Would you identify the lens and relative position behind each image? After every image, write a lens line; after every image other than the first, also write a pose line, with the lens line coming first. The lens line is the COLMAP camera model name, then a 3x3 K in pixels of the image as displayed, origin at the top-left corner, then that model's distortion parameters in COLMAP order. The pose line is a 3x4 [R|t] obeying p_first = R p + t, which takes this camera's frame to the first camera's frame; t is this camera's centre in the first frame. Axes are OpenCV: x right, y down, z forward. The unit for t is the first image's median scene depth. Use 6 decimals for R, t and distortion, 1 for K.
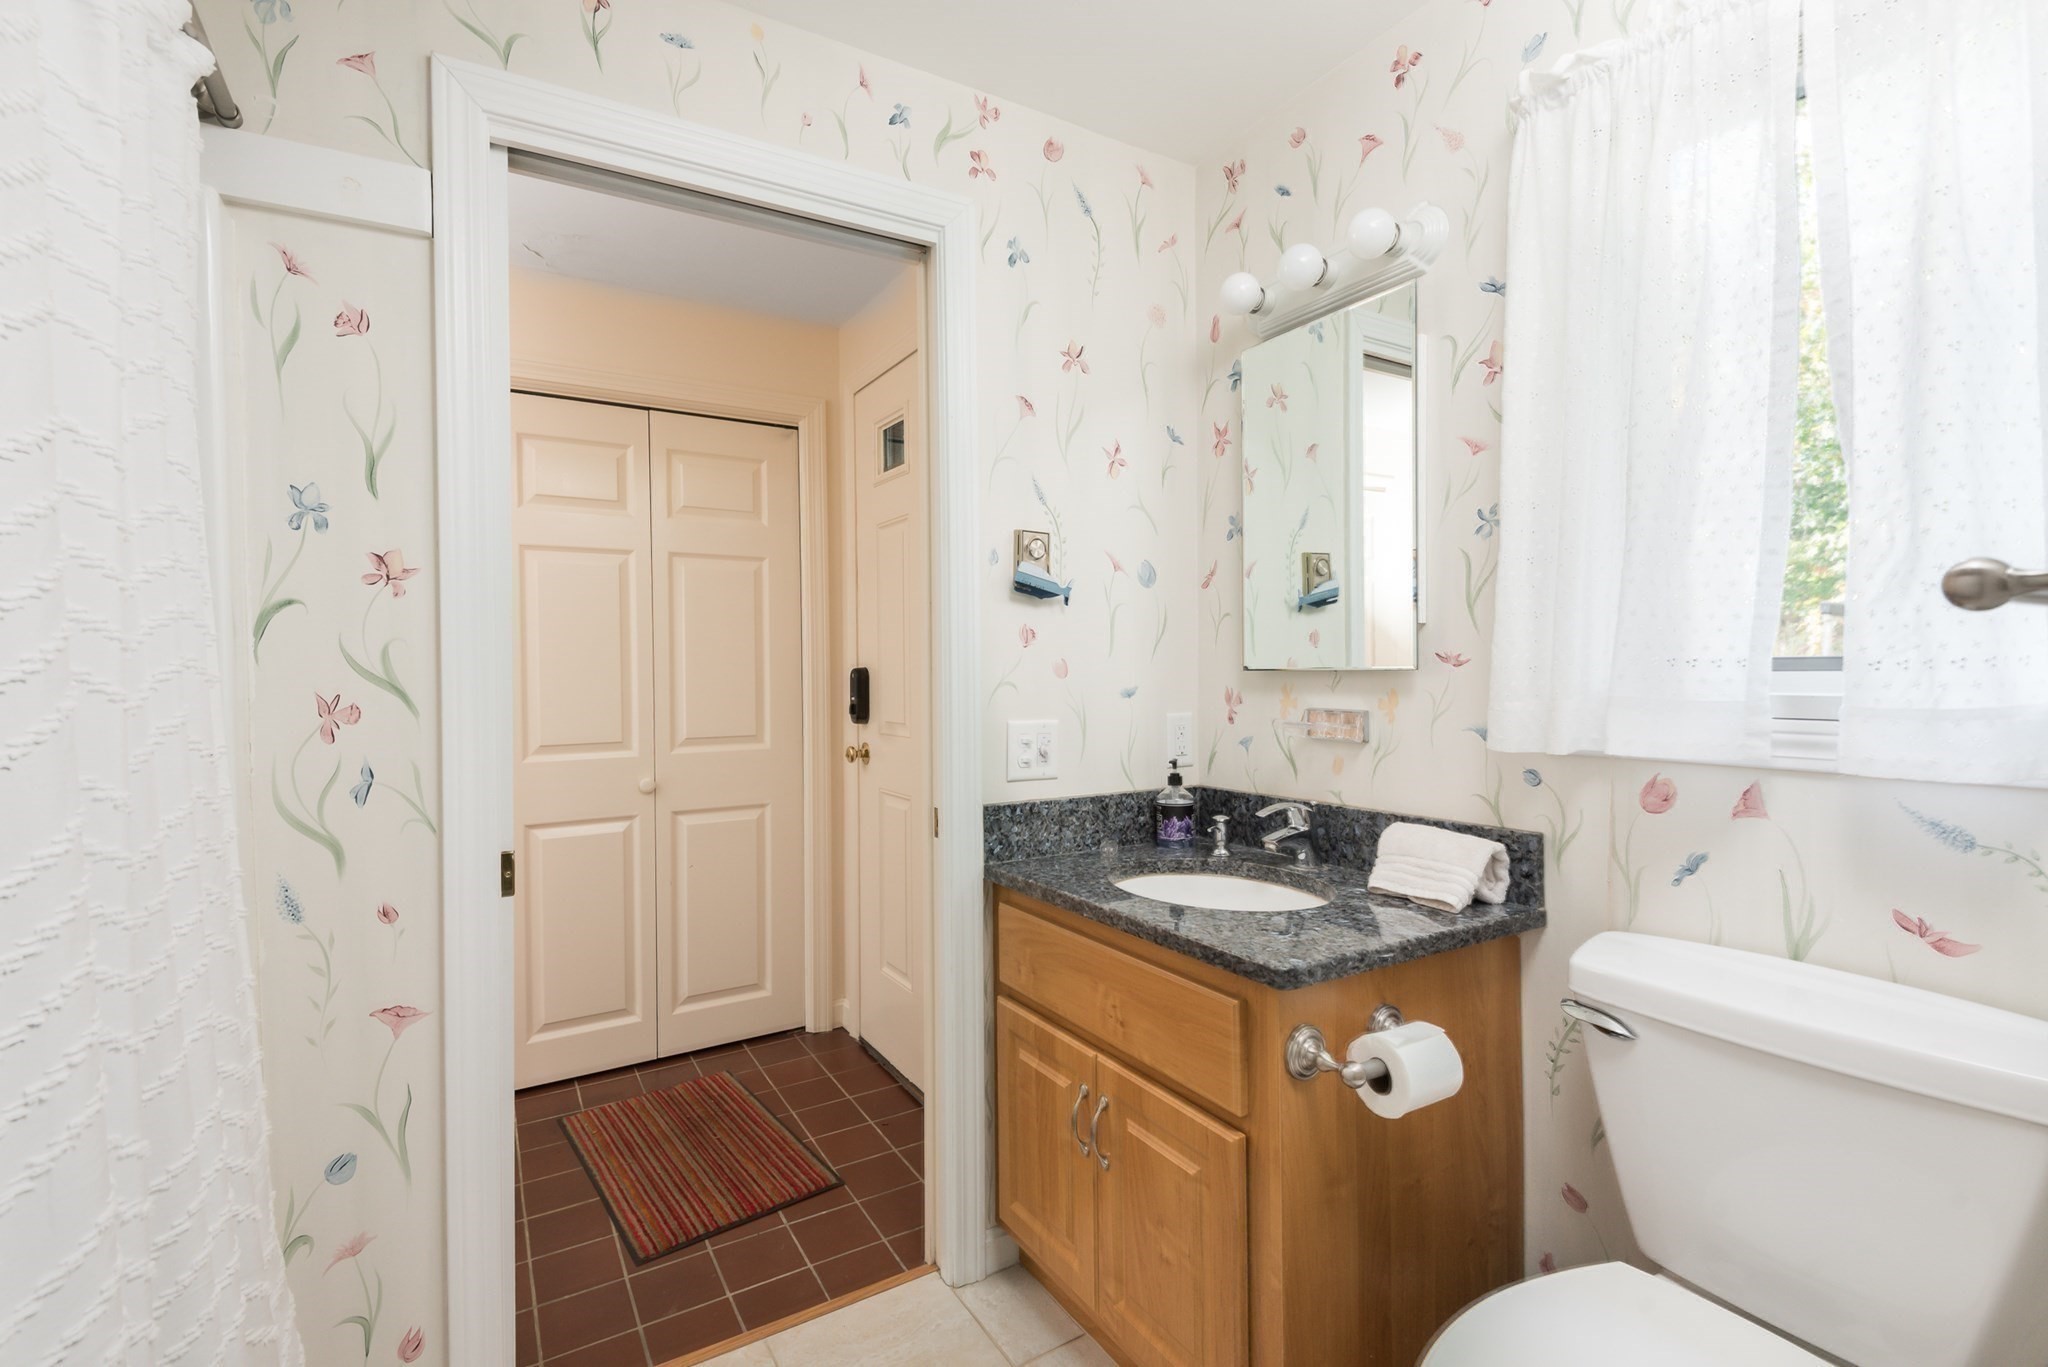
lens RADIAL K [[970.4, 0, 1022.8], [0, 970.4, 678.0], [0, 0, 1]] dist [0.002312, 0.000287]
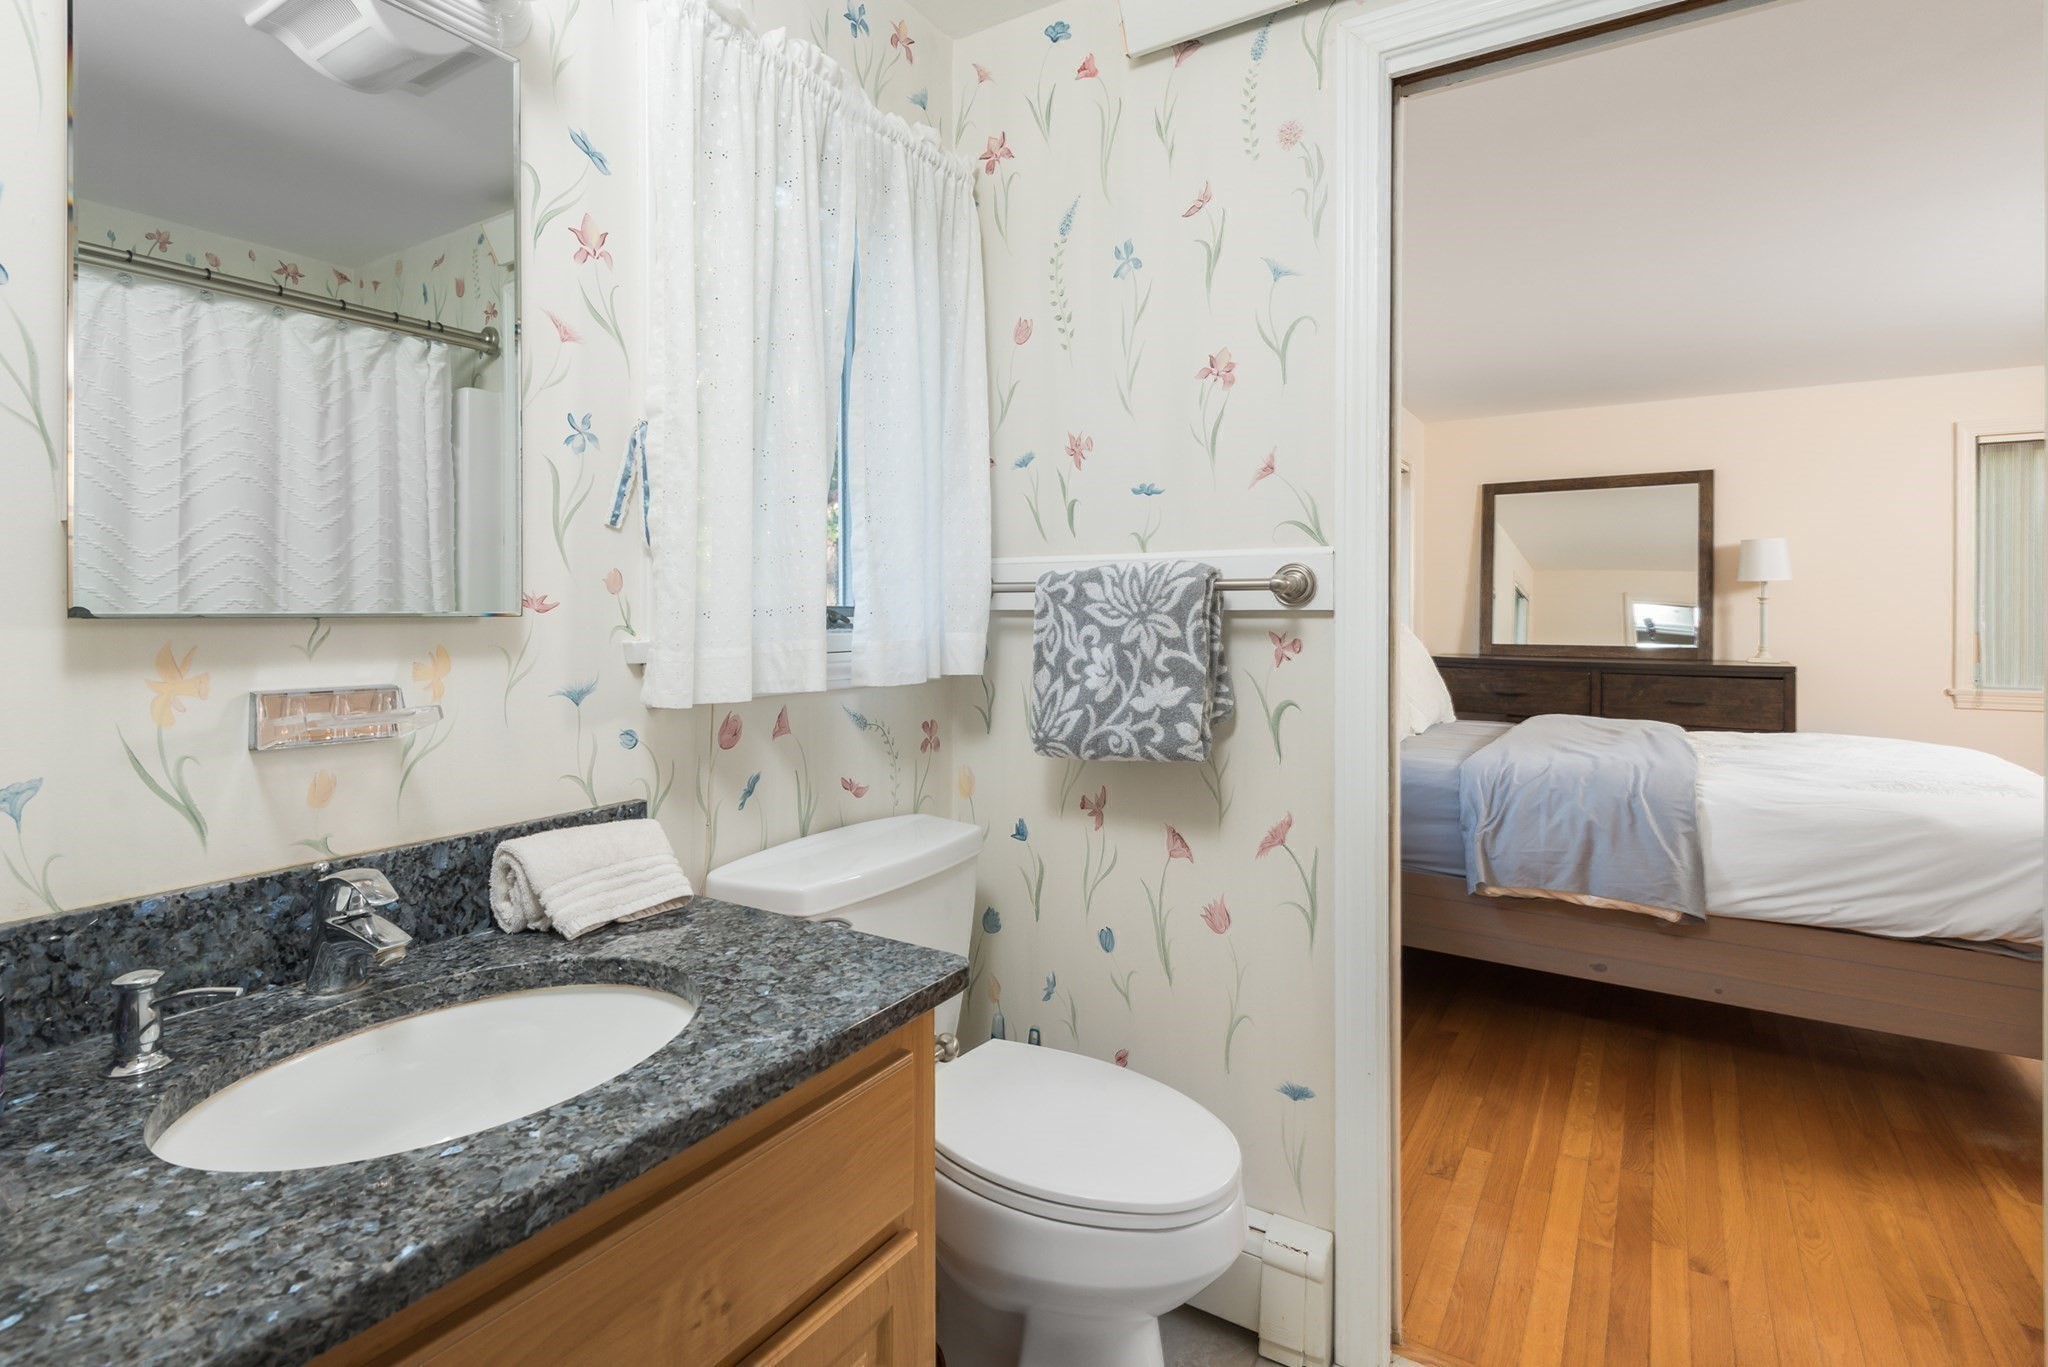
lens RADIAL K [[970.4, 0, 1009.1], [0, 970.4, 621.0], [0, 0, 1]] dist [0.002312, 0.000287]
pose [[-0.414438, 0.002218, 0.910075, -0.403367], [0.022458, 0.999717, 0.007790, -0.003096], [-0.909800, 0.023667, -0.414371, 1.018635]]
